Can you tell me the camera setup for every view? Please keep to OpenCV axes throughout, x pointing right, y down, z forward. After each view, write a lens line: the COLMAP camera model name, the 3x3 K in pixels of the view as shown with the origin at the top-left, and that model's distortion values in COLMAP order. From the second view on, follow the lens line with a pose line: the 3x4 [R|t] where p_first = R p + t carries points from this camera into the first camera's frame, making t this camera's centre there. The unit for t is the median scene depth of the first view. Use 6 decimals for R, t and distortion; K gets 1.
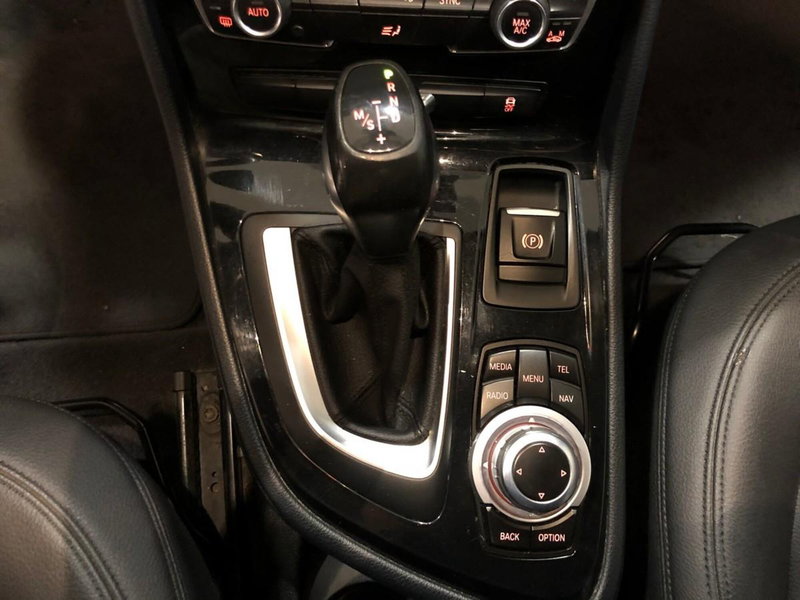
lens RADIAL K [[668.3, 0, 400.0], [0, 668.3, 300.0], [0, 0, 1]] dist [0.031549, -0.007452]
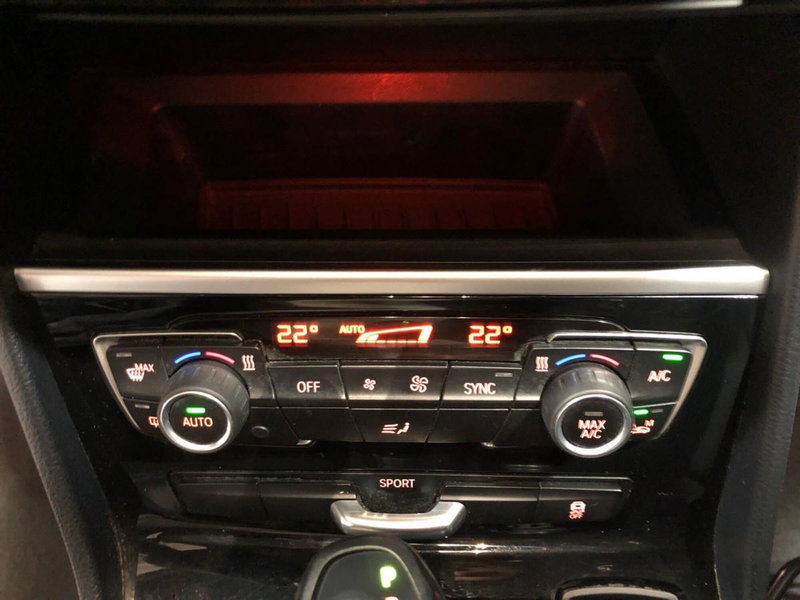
lens RADIAL K [[668.3, 0, 400.0], [0, 668.3, 300.0], [0, 0, 1]] dist [0.031549, -0.007452]
pose [[0.998827, -0.039077, -0.028582, 0.015618], [0.028993, 0.955583, -0.293293, -0.327582], [0.038773, 0.292121, 0.955595, 0.315658]]
